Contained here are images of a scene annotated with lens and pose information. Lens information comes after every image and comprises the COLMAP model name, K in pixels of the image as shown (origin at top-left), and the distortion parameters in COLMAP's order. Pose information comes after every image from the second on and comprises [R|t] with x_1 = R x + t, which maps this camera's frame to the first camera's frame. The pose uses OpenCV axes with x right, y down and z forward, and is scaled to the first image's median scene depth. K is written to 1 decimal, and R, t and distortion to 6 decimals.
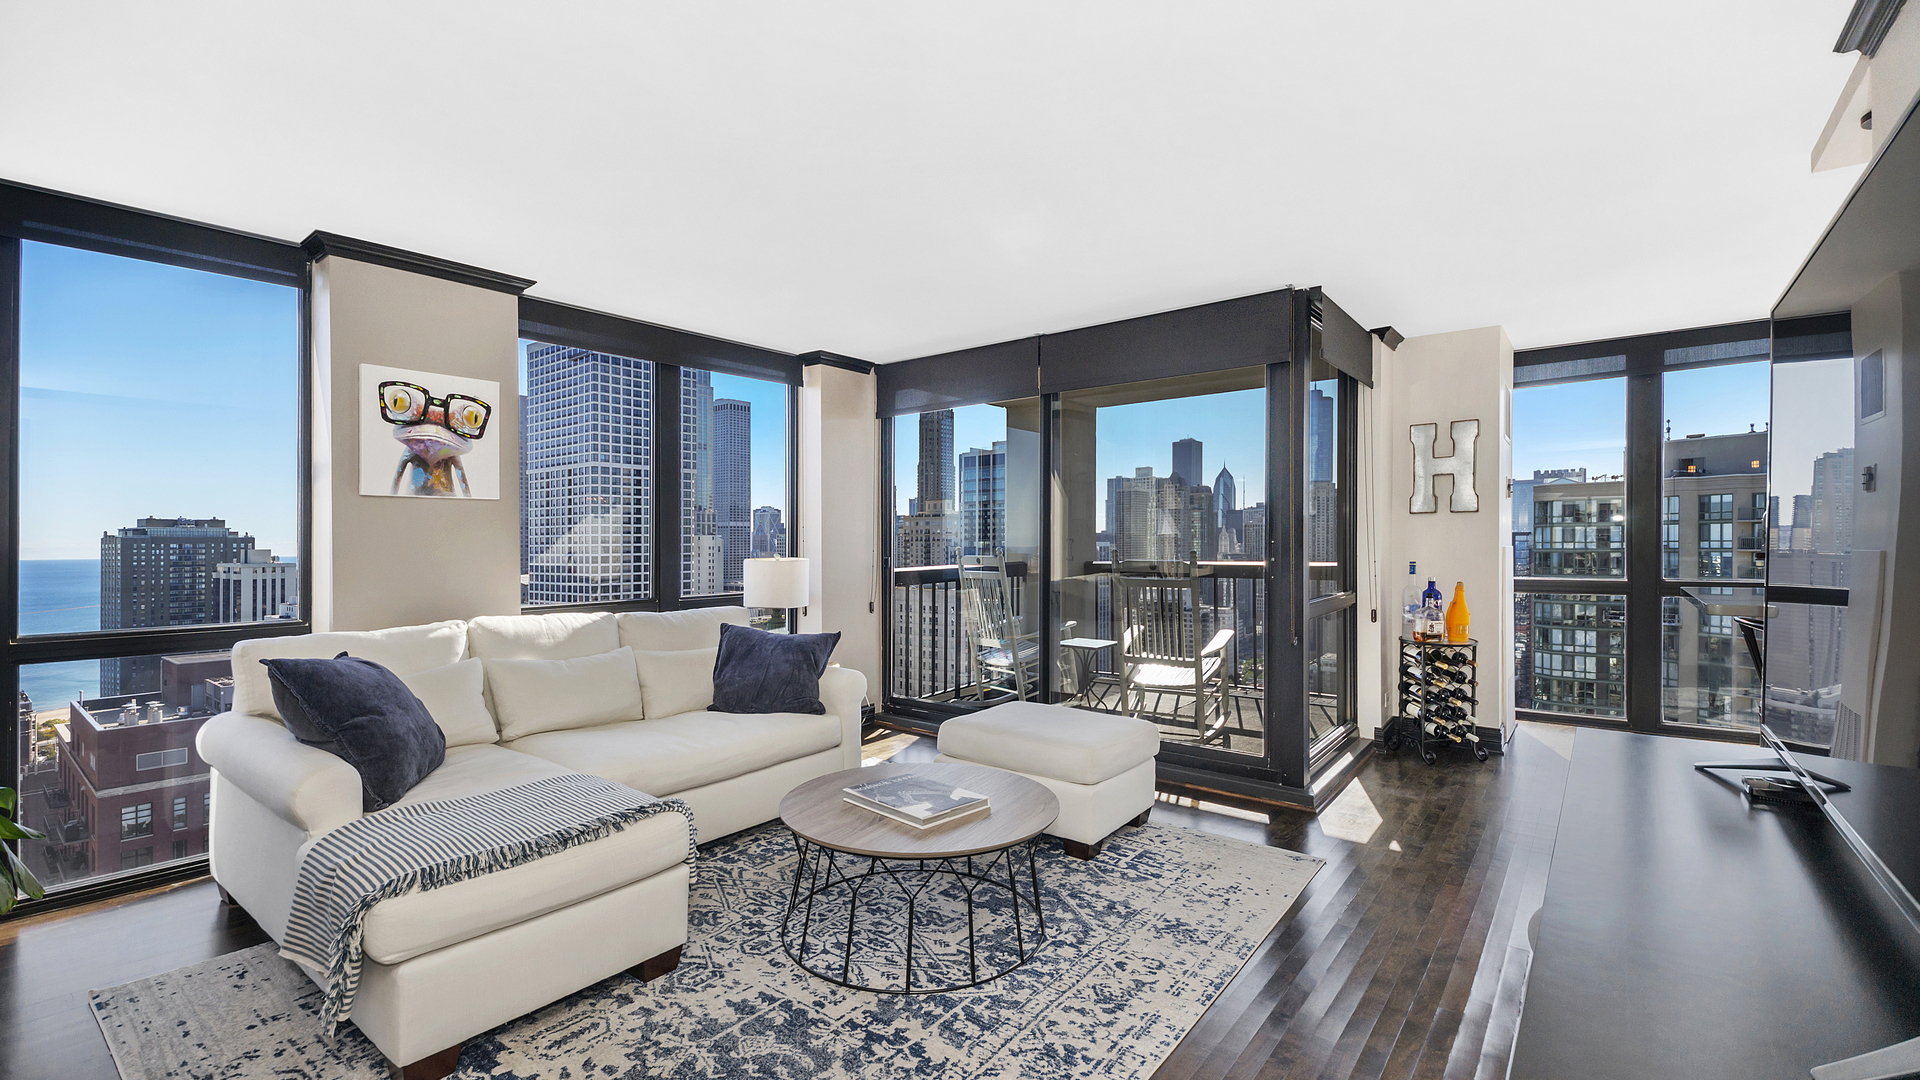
lens RADIAL K [[818.2, 0, 976.7], [0, 818.2, 542.2], [0, 0, 1]] dist [0.024959, -0.003112]
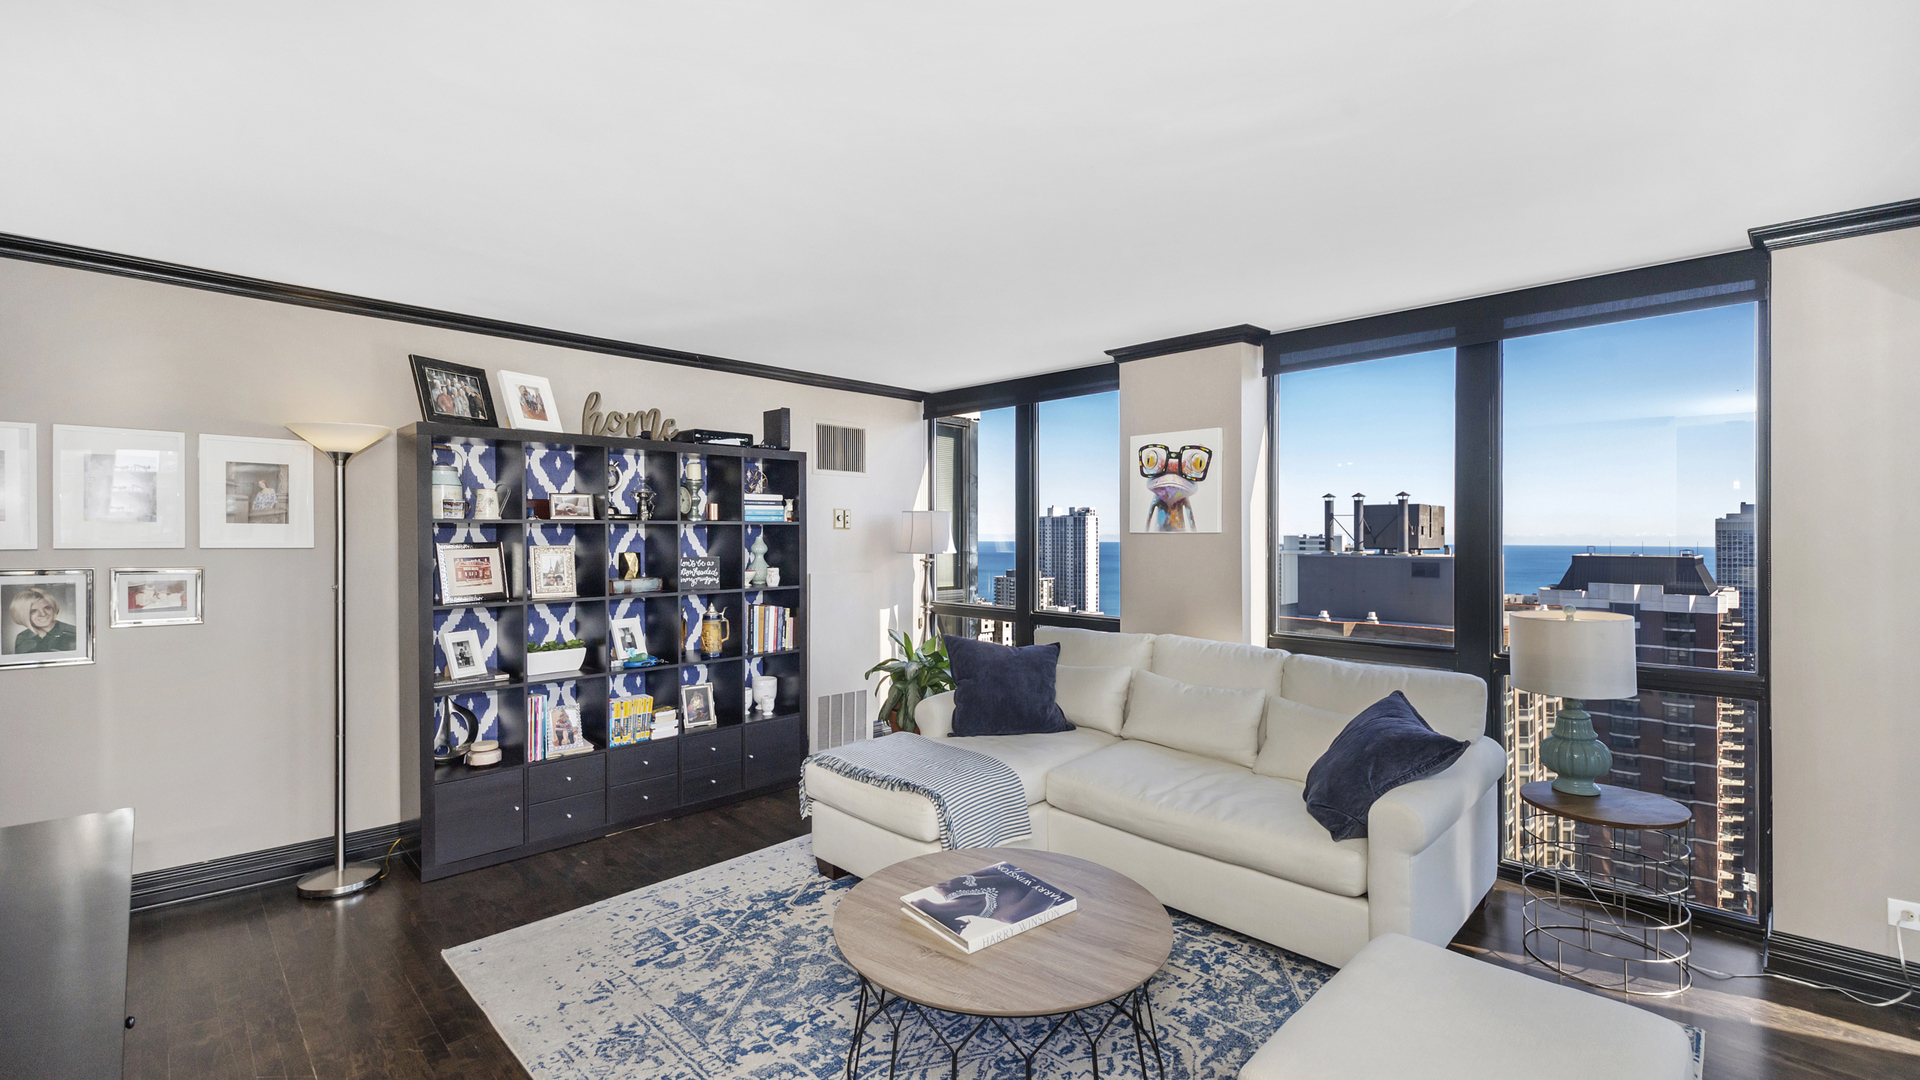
lens RADIAL K [[818.2, 0, 934.5], [0, 818.2, 530.1], [0, 0, 1]] dist [0.024959, -0.003112]
pose [[-0.139480, -0.002526, -0.990222, 0.273297], [-0.001302, 0.999996, -0.002367, -0.025050], [0.990224, 0.000959, -0.139483, 0.373668]]
